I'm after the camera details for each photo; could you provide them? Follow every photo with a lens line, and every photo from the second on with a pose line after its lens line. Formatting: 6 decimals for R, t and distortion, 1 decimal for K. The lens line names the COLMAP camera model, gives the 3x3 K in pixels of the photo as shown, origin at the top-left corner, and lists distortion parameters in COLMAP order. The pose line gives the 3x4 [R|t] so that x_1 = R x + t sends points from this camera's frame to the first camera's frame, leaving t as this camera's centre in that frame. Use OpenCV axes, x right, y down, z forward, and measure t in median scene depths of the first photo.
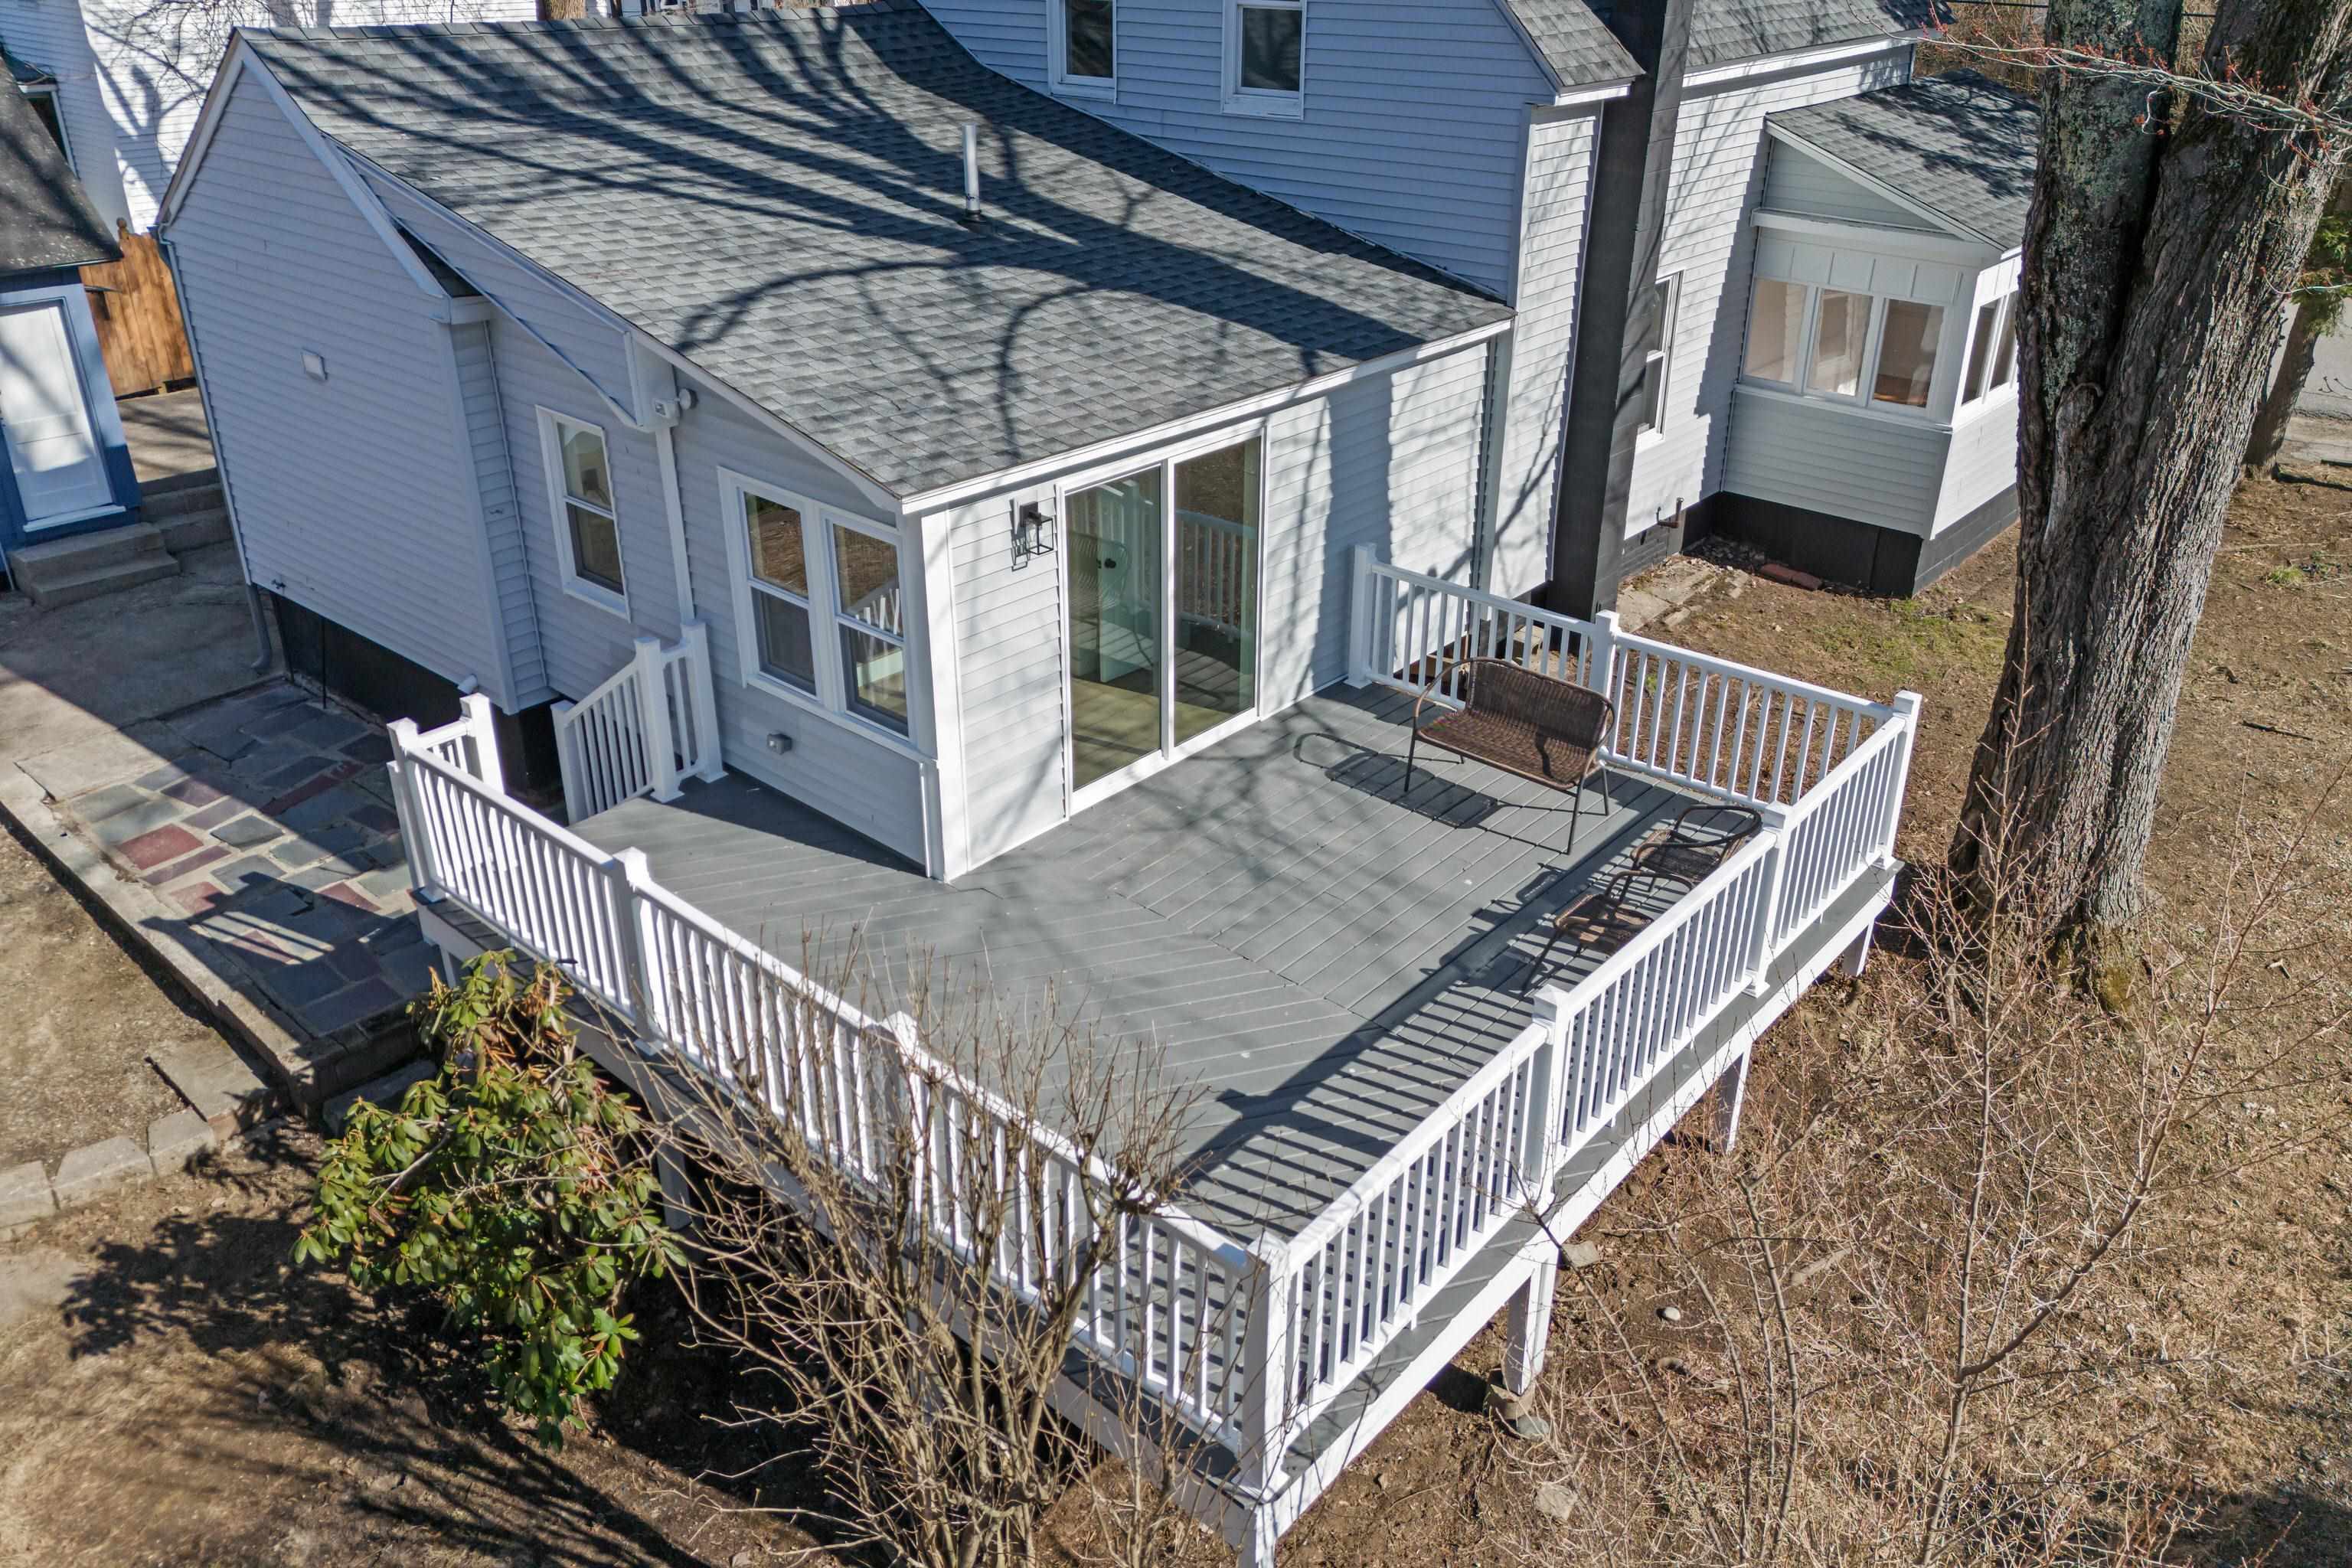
lens RADIAL K [[1686.1, 0, 1152.8], [0, 1686.1, 719.4], [0, 0, 1]] dist [0.033814, -0.001832]
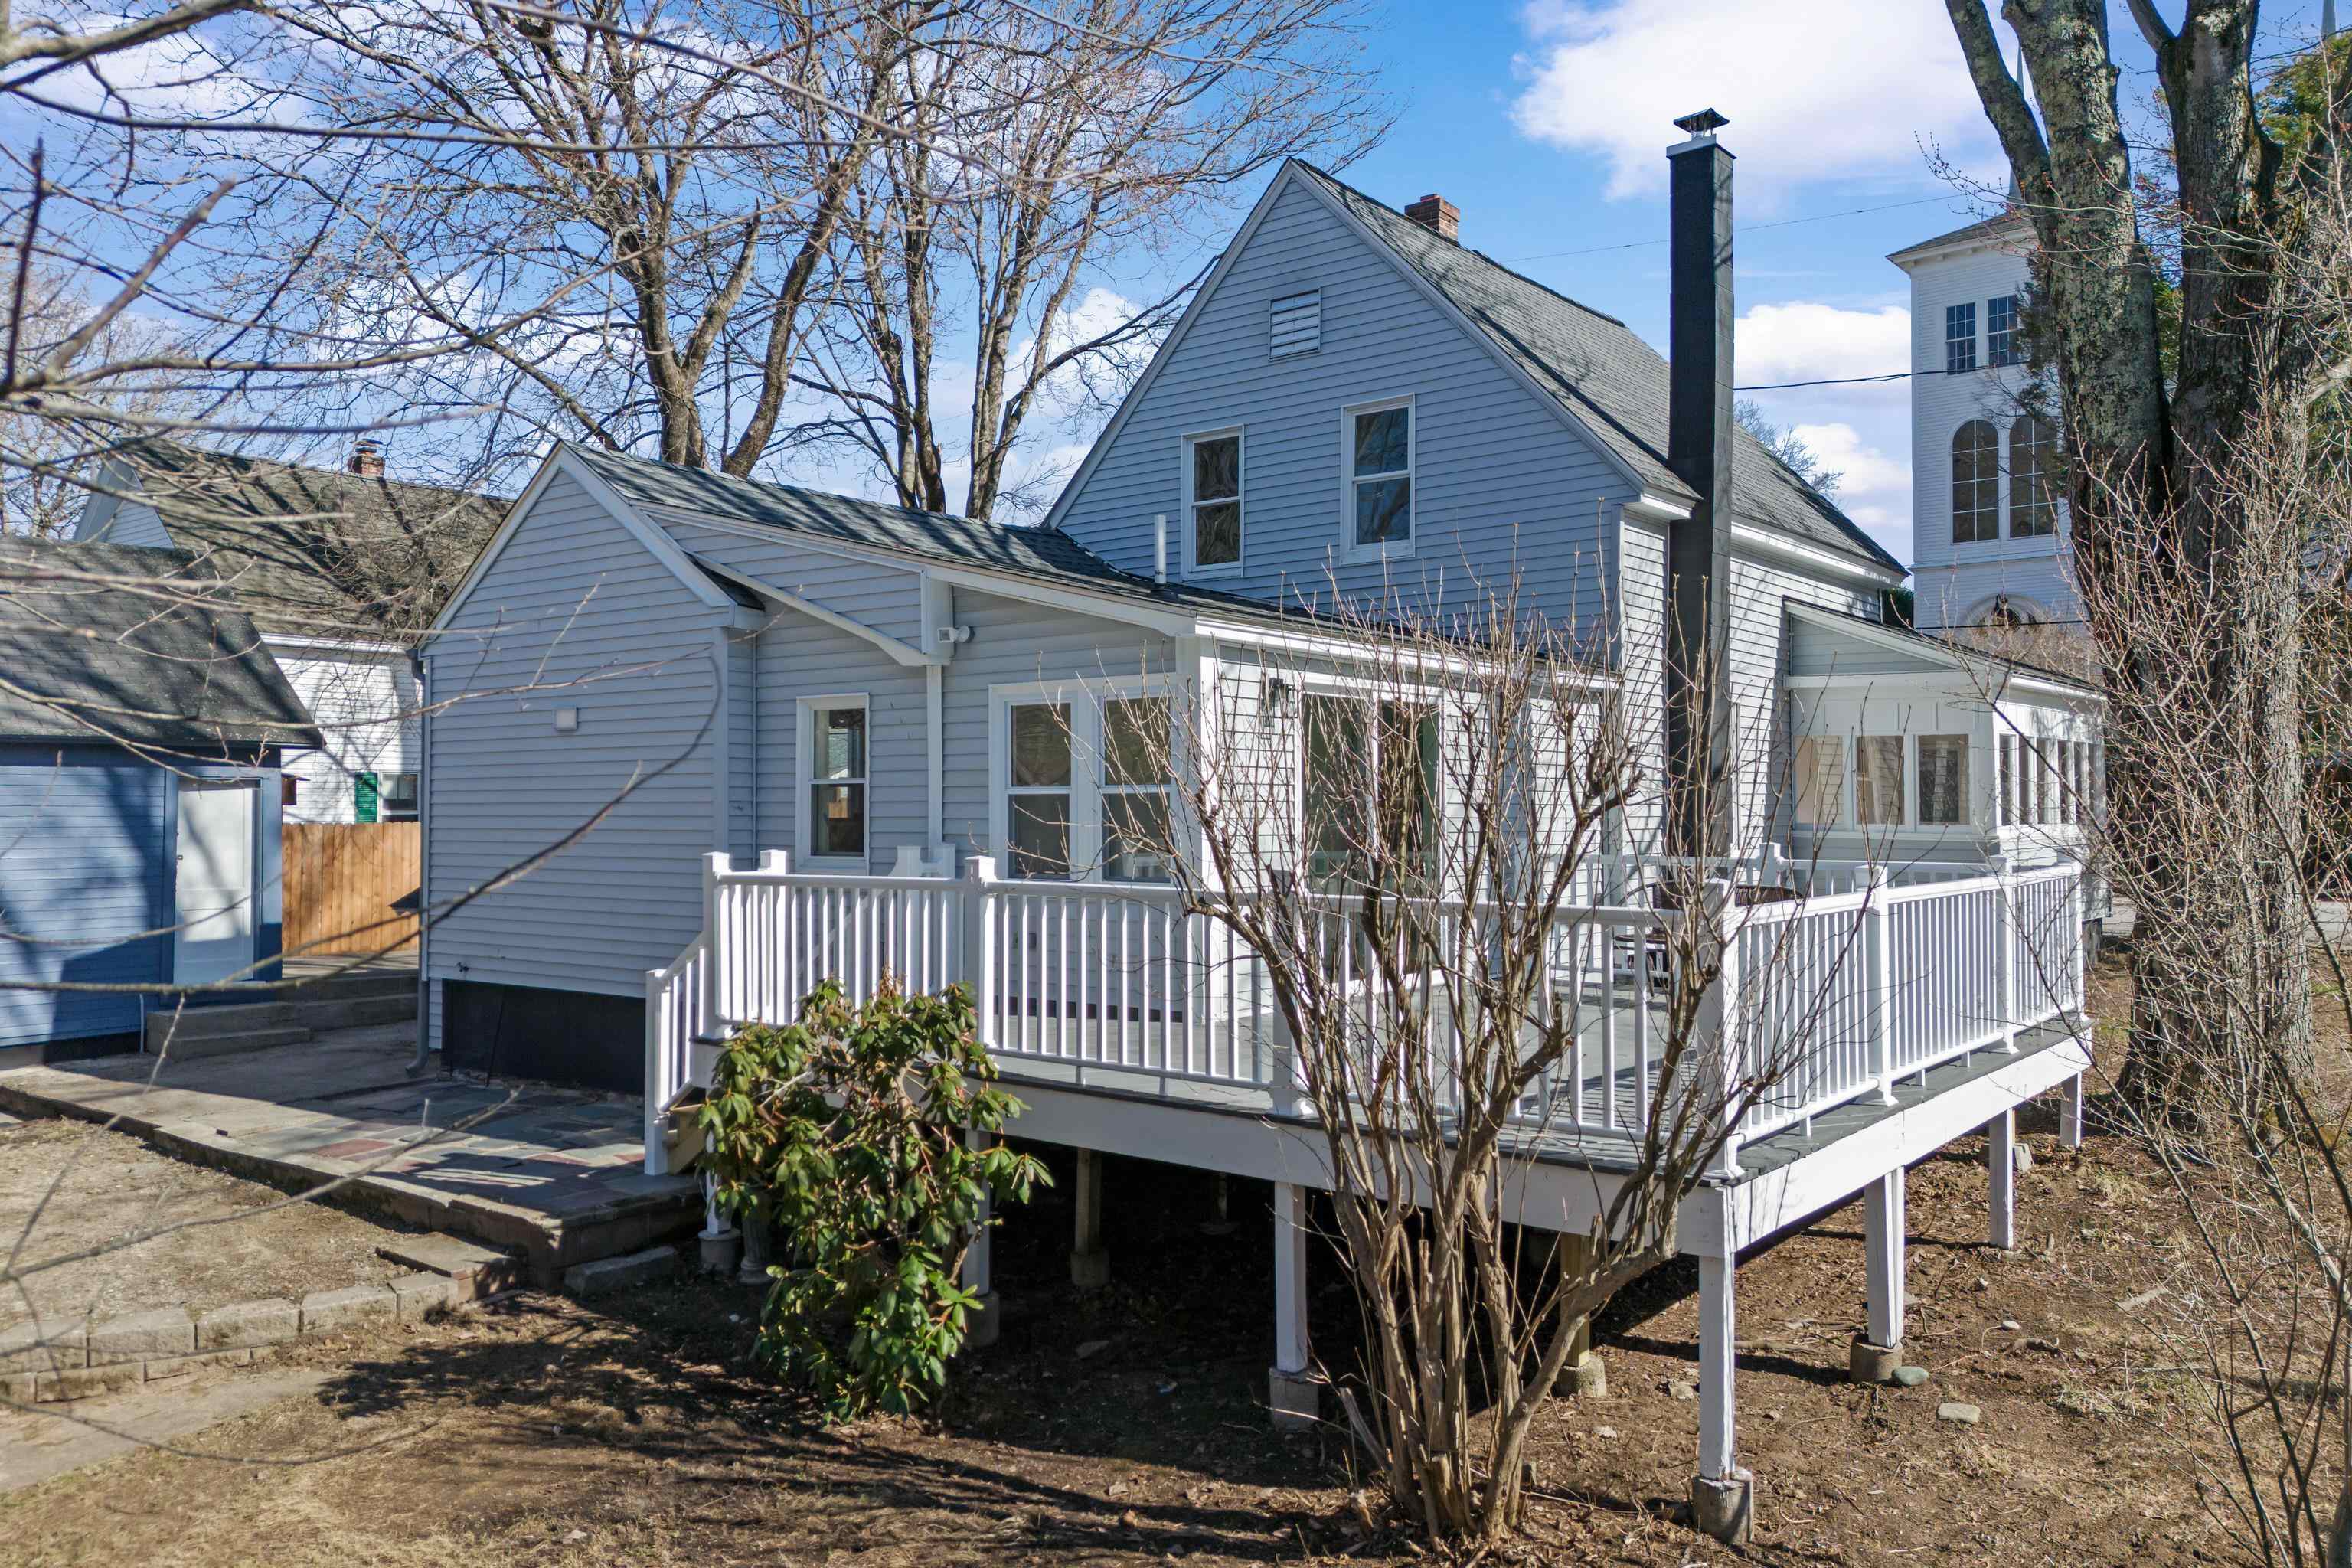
lens RADIAL K [[1697.9, 0, 1175.5], [0, 1697.9, 838.2], [0, 0, 1]] dist [0.078703, -0.054685]
pose [[0.998524, -0.008985, 0.053573, -0.186956], [0.030389, 0.909860, -0.413801, 0.406266], [-0.045025, 0.414818, 0.908790, -0.004272]]
